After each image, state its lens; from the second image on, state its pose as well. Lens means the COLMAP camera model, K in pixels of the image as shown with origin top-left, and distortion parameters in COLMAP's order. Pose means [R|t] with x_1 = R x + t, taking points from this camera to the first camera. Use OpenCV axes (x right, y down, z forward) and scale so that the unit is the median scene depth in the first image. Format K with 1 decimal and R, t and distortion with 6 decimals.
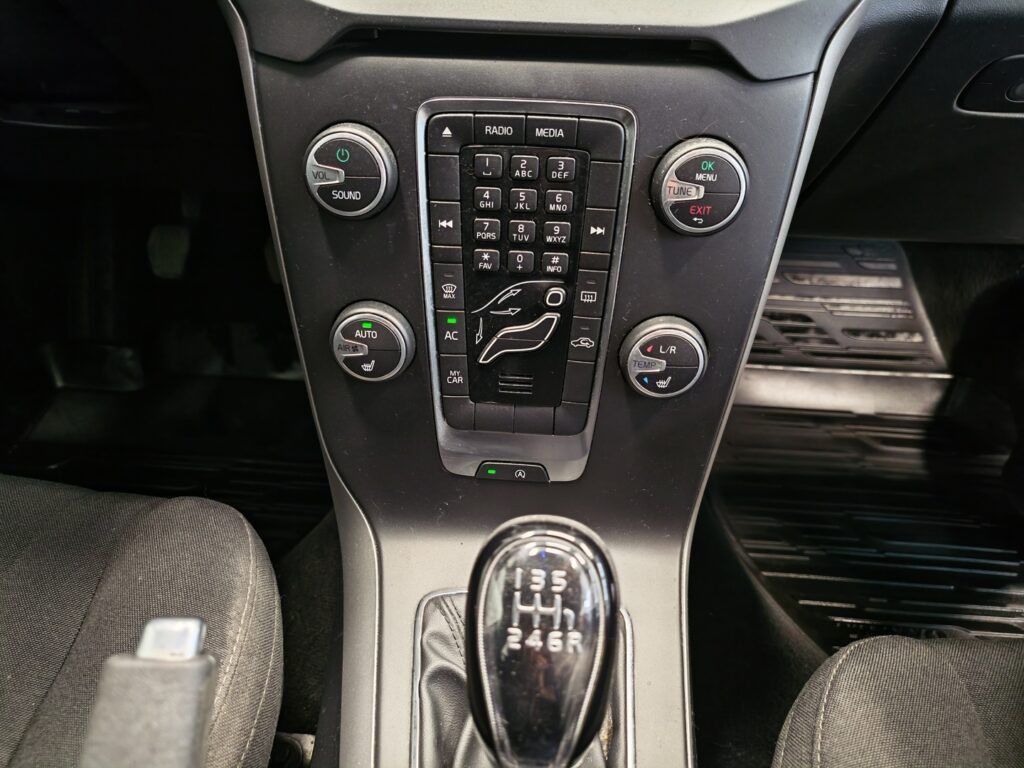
lens RADIAL K [[674.9, 0, 512.2], [0, 674.9, 387.6], [0, 0, 1]] dist [0.026458, -0.018406]
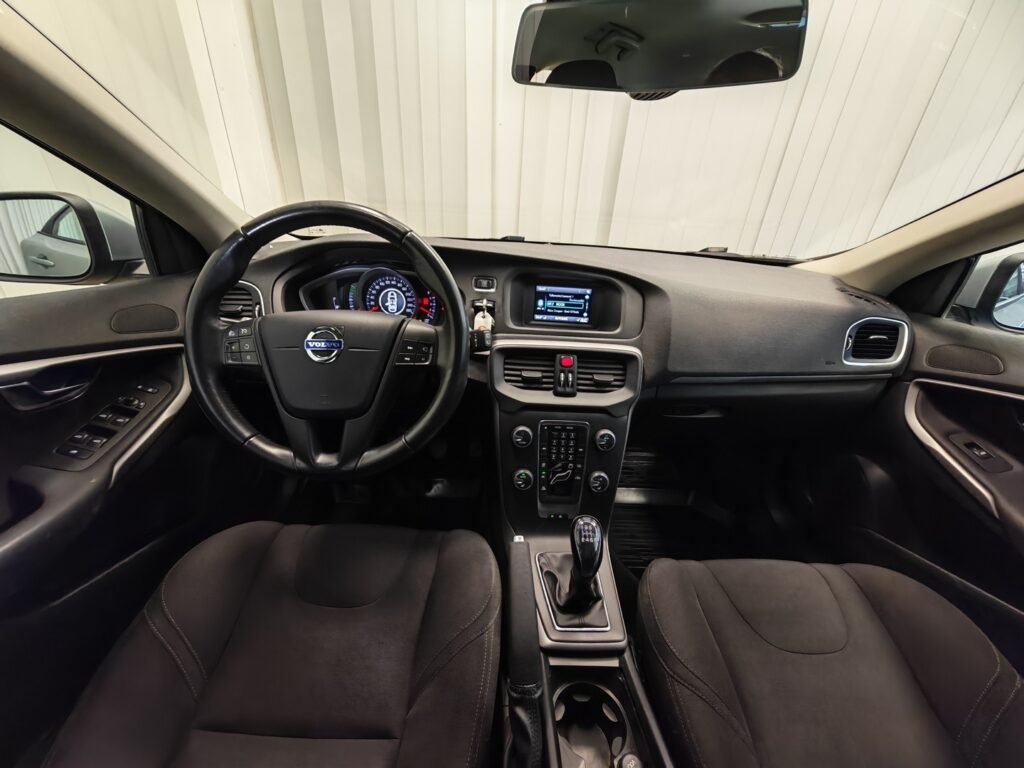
lens RADIAL K [[372.3, 0, 512.3], [0, 372.3, 391.7], [0, 0, 1]] dist [-0.001989, -0.000290]
pose [[0.994650, 0.001801, 0.103283, -0.508389], [0.029338, 0.953750, -0.299165, 0.091982], [-0.099045, 0.300595, 0.948595, -1.174444]]
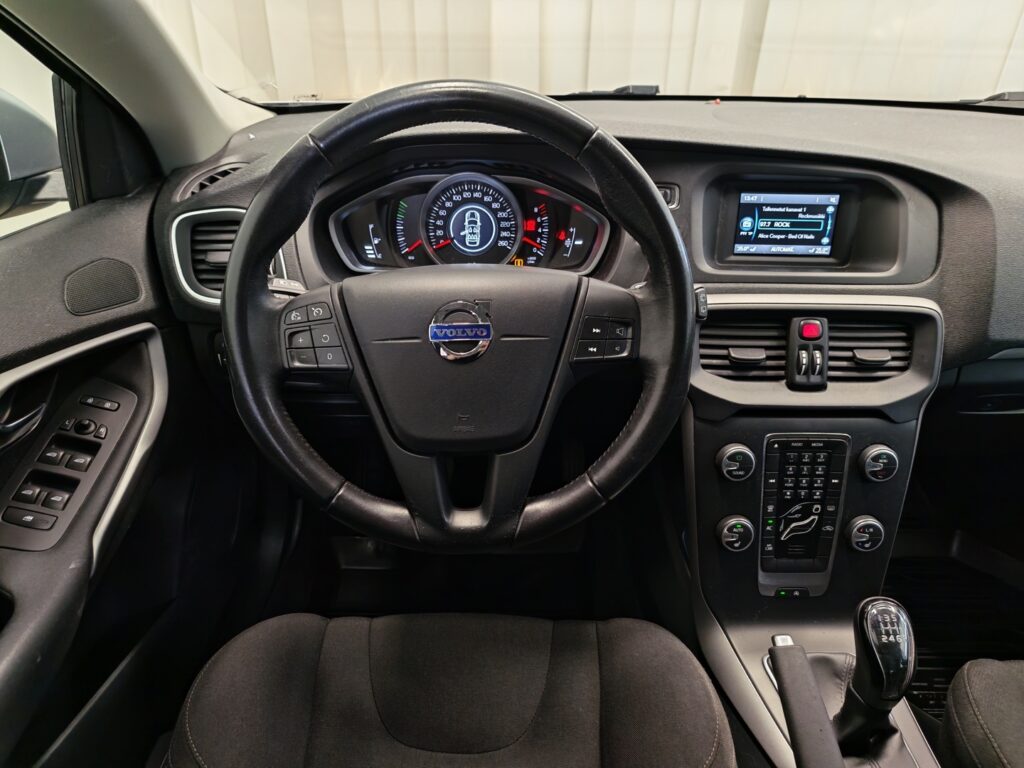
lens RADIAL K [[674.9, 0, 509.1], [0, 674.9, 392.5], [0, 0, 1]] dist [0.026458, -0.018406]
pose [[0.996003, -0.038514, 0.080590, -1.172879], [0.056110, 0.971802, -0.229027, -0.051027], [-0.069497, 0.232633, 0.970078, -1.282717]]
